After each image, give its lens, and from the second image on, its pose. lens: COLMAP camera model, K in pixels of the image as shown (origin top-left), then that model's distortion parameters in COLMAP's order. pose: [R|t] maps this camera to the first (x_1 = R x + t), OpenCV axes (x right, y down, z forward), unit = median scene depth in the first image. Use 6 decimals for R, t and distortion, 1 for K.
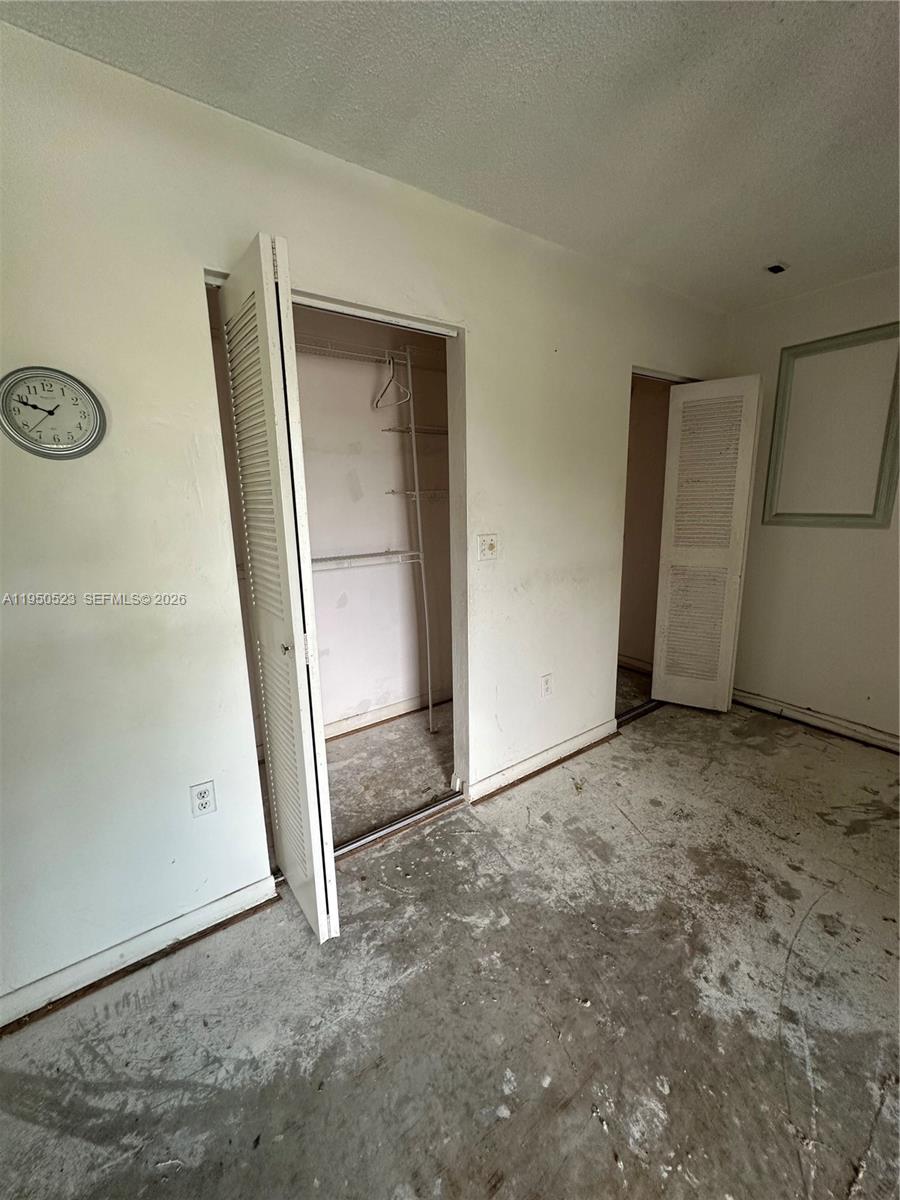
lens RADIAL K [[482.3, 0, 449.0], [0, 482.3, 600.1], [0, 0, 1]] dist [0.000550, 0.000174]
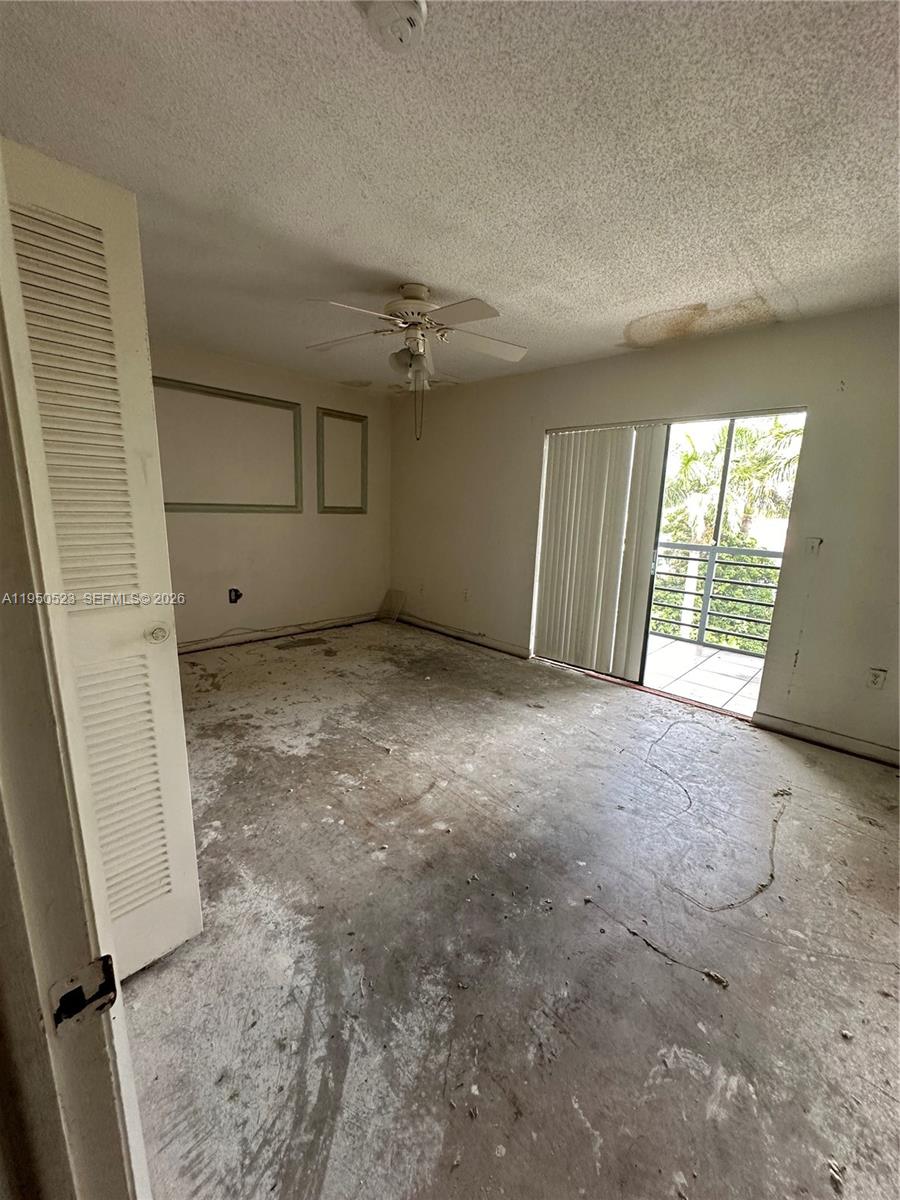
lens RADIAL K [[482.3, 0, 450.0], [0, 482.3, 600.4], [0, 0, 1]] dist [0.000550, 0.000174]
pose [[-0.185253, -0.186743, 0.964784, -1.334527], [0.174197, 0.959989, 0.219263, -0.069477], [-0.967128, 0.208681, -0.145311, 0.583329]]
